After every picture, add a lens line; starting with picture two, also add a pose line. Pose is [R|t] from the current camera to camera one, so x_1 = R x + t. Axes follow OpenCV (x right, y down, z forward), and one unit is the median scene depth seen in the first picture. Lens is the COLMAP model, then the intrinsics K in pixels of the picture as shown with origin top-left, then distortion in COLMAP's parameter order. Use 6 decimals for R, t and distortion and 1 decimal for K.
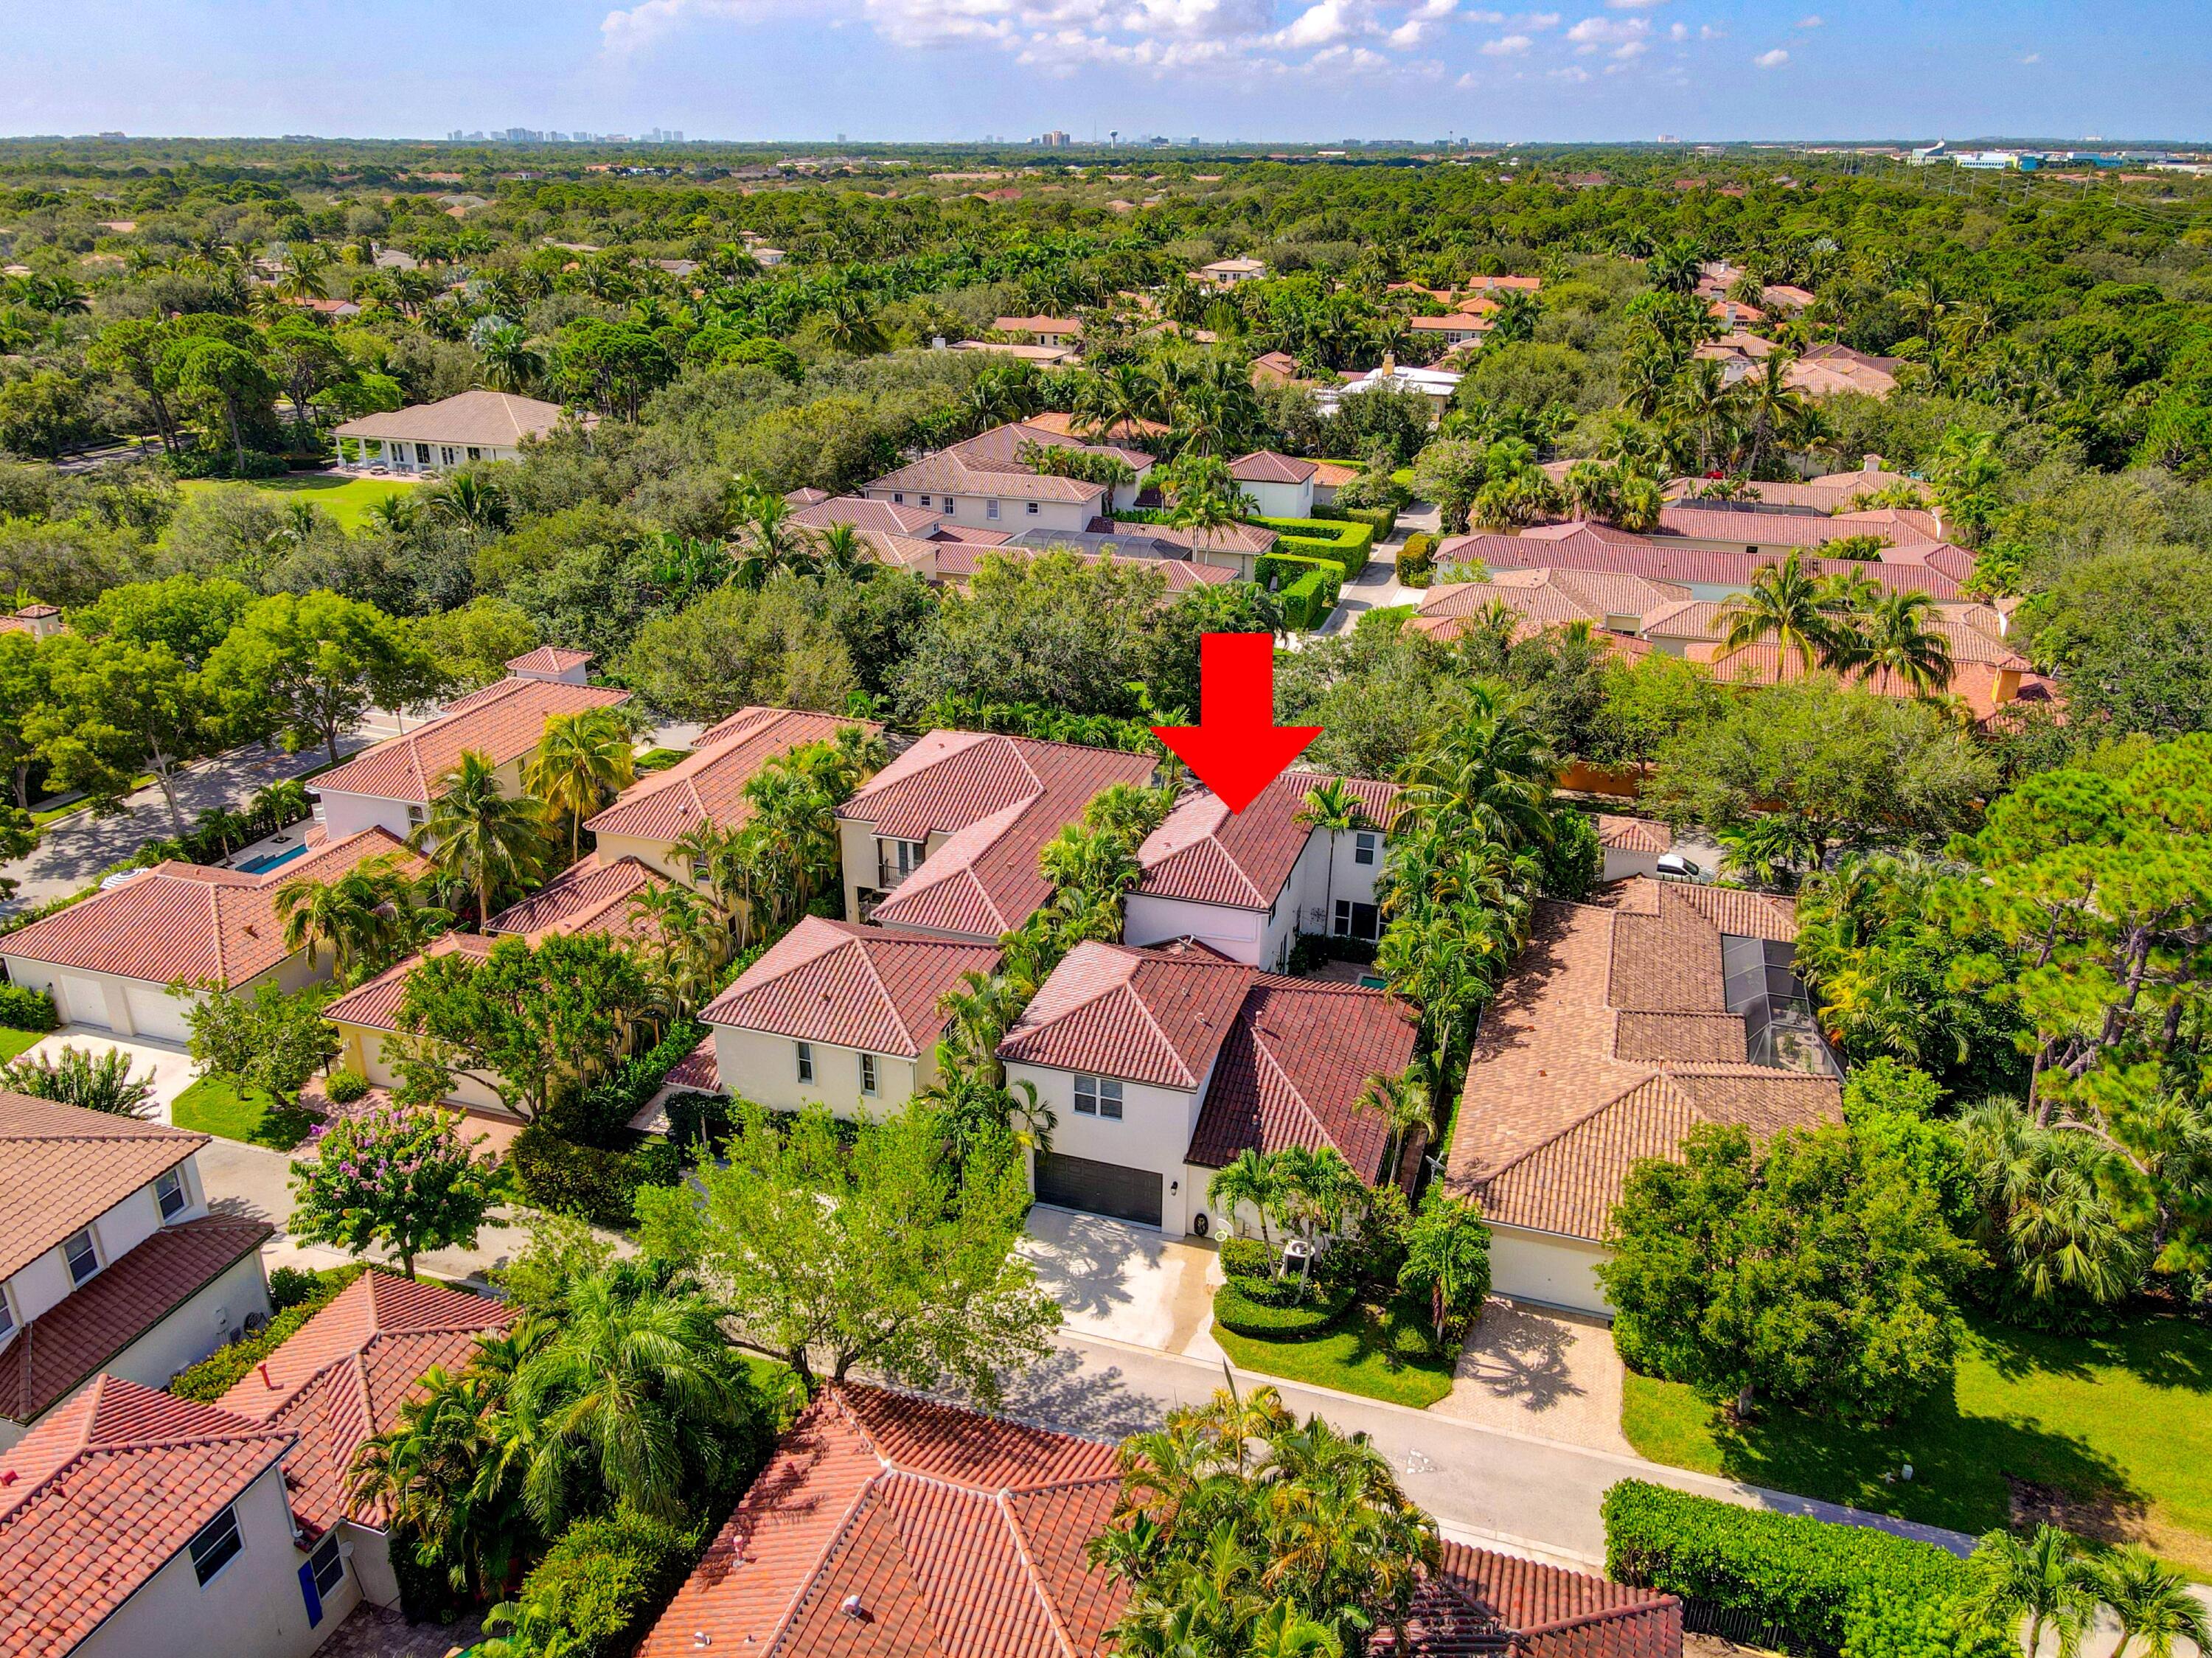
lens RADIAL K [[1570.3, 0, 1106.0], [0, 1570.3, 829.0], [0, 0, 1]] dist [-0.013074, 0.050733]
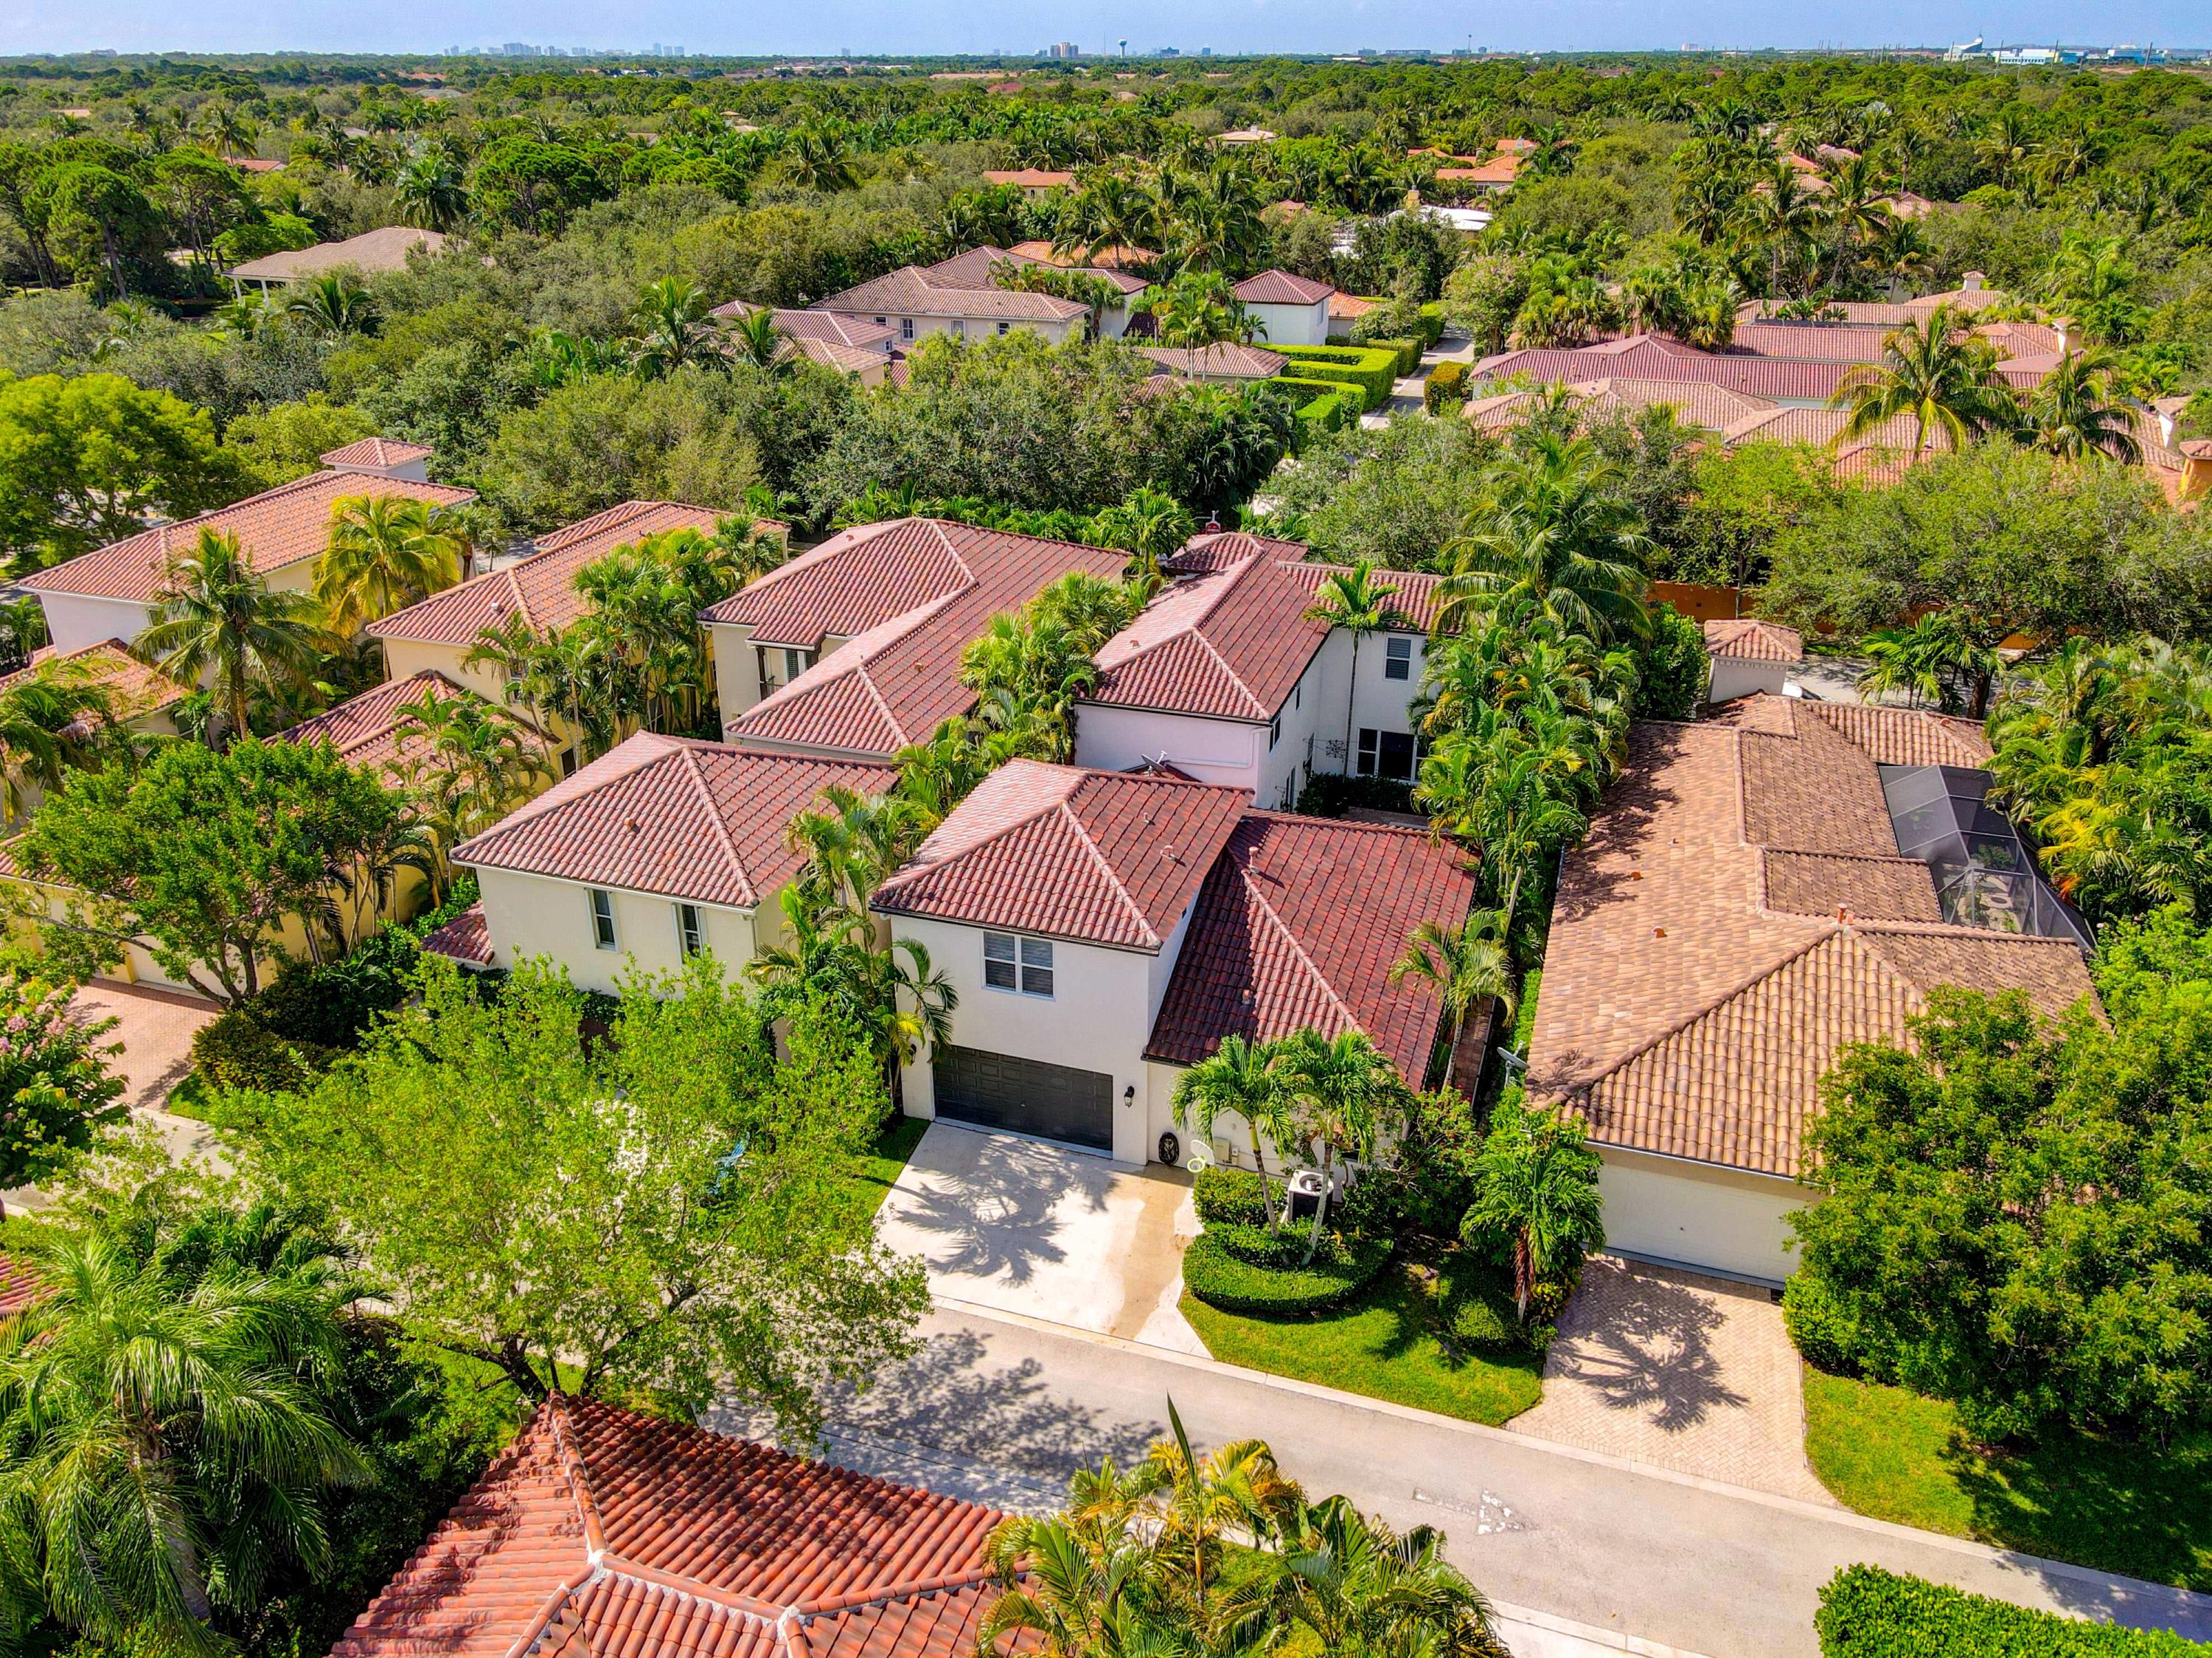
lens RADIAL K [[1572.6, 0, 1106.0], [0, 1572.6, 829.0], [0, 0, 1]] dist [0.010741, 0.001765]
pose [[0.999973, -0.002621, -0.006856, 0.031926], [0.002935, 0.998926, 0.046238, 0.066203], [0.006727, -0.046257, 0.998907, 0.261123]]
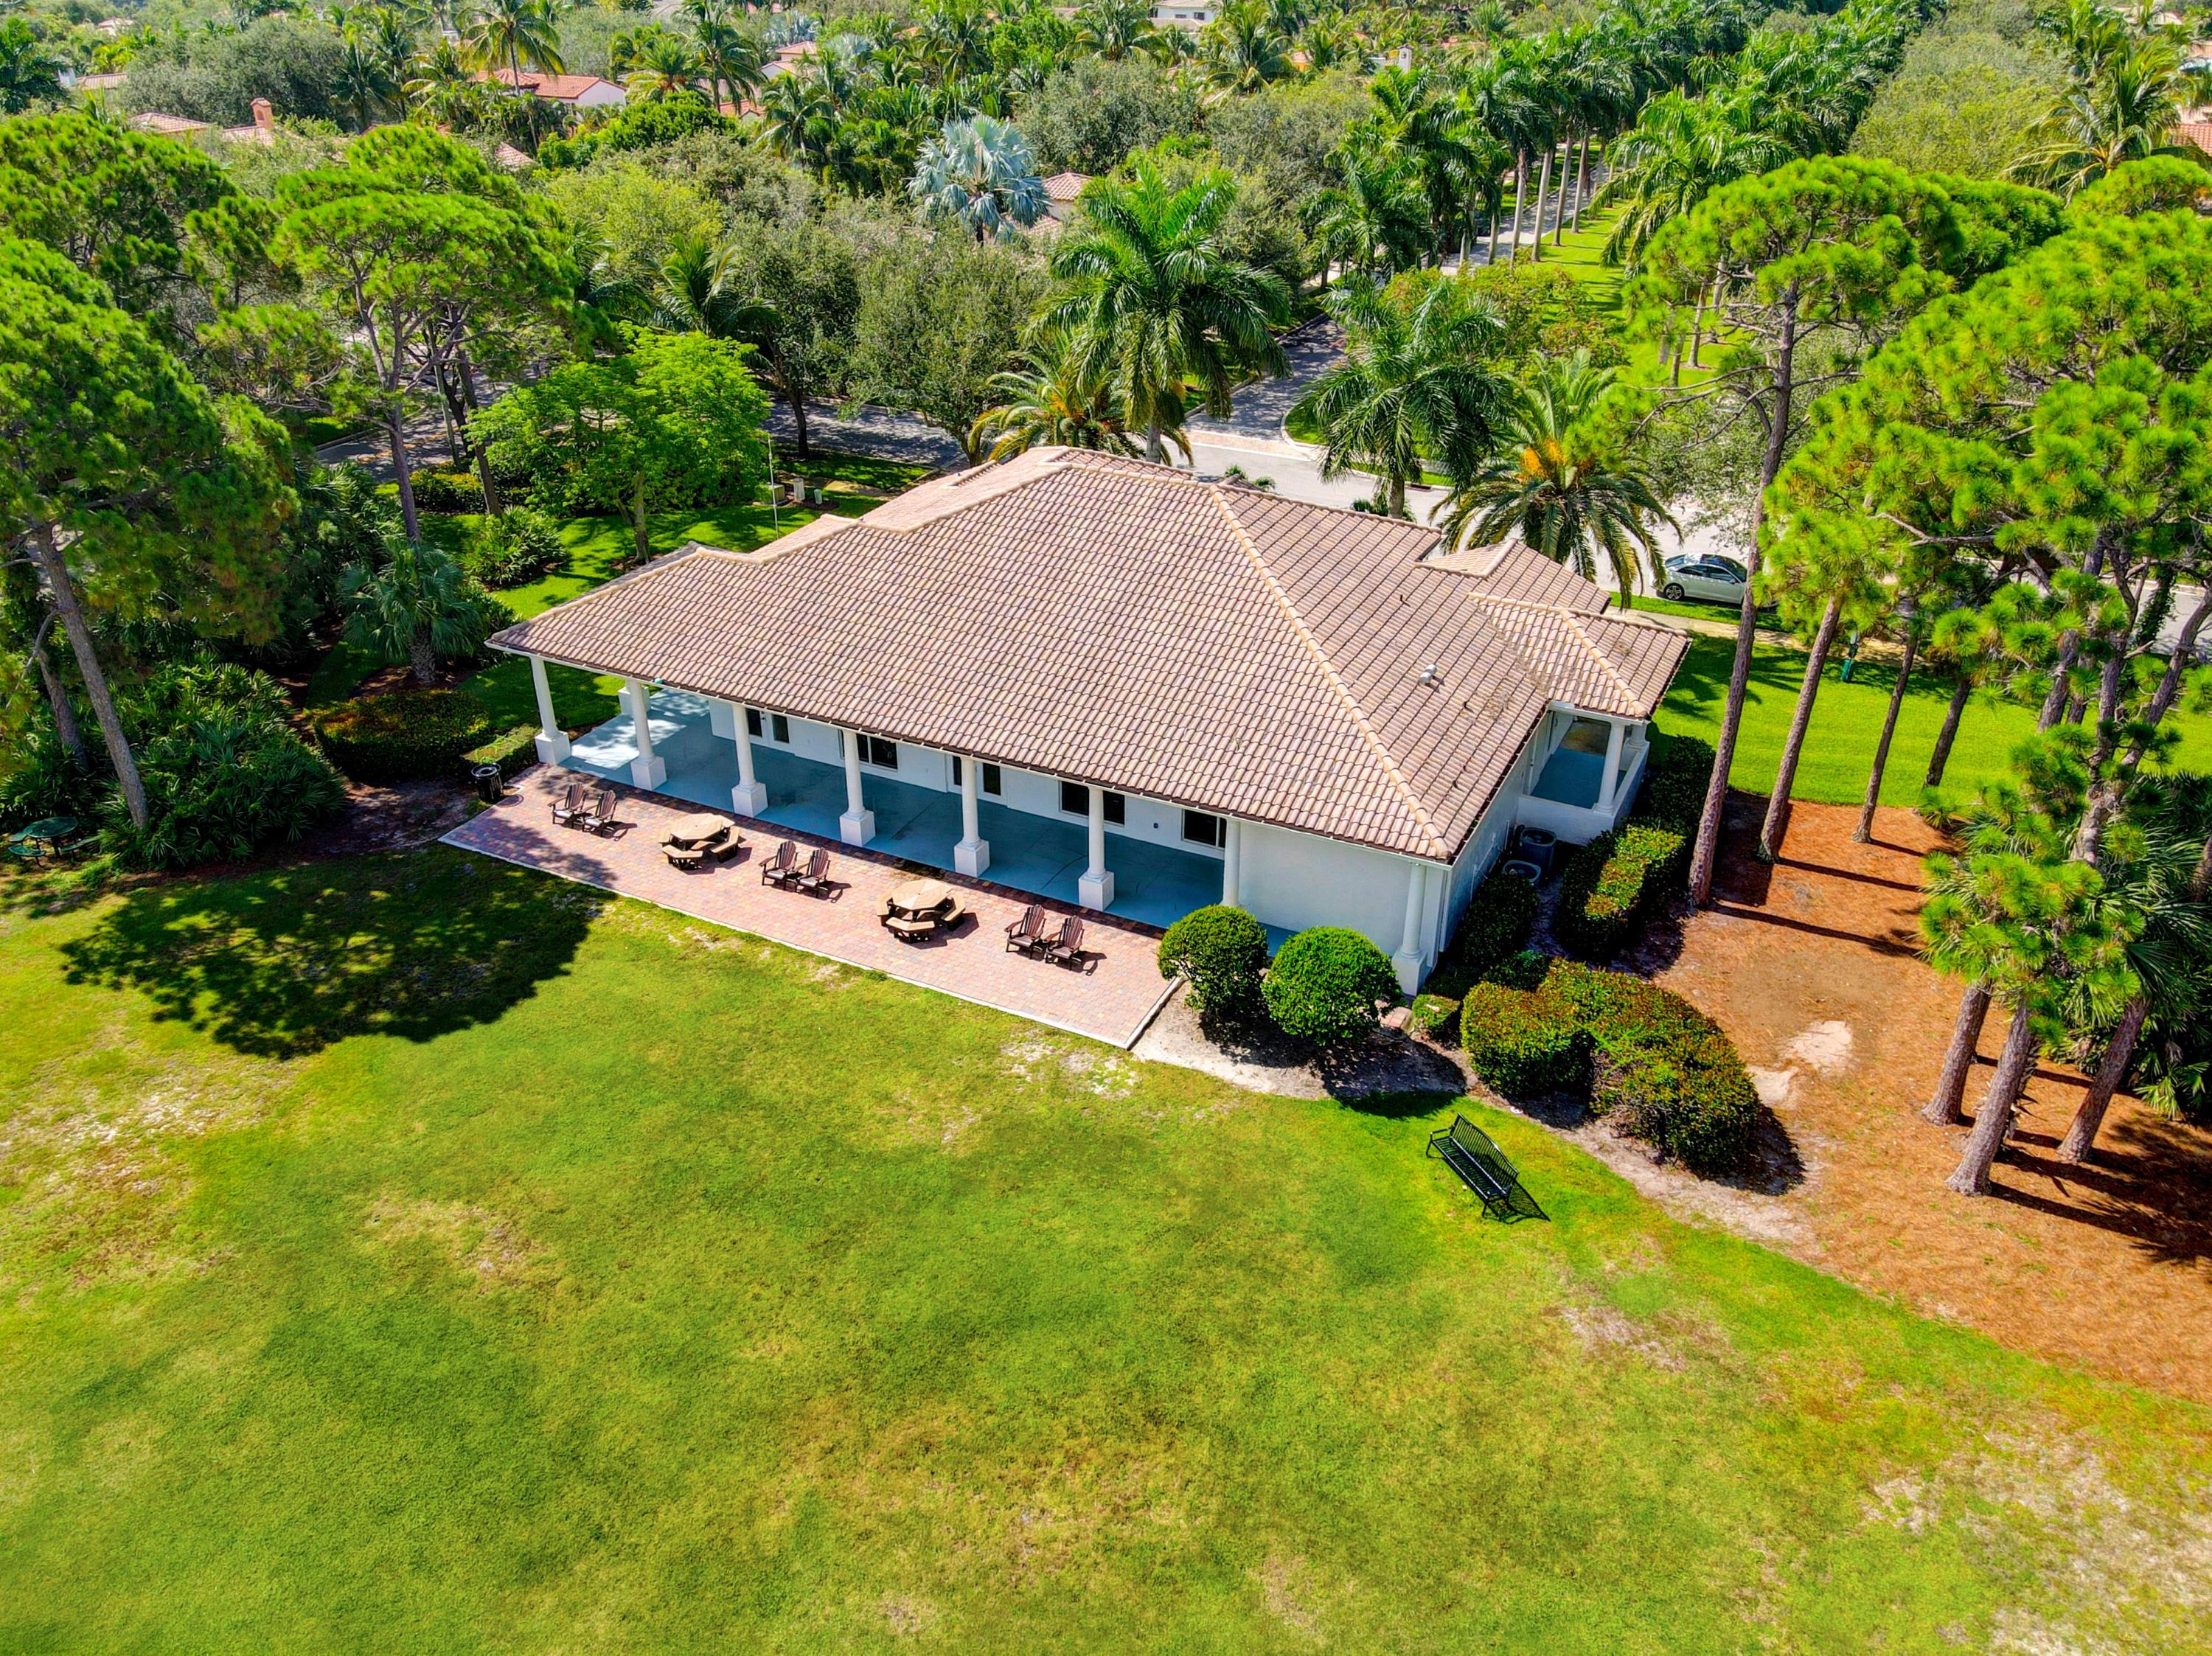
lens RADIAL K [[1572.7, 0, 1106.0], [0, 1572.7, 828.0], [0, 0, 1]] dist [0.010741, 0.001765]
pose [[0.988497, 0.071027, -0.133524, -1.074692], [-0.055308, 0.991478, 0.117954, -0.747727], [0.140764, -0.109213, 0.984001, 2.250197]]
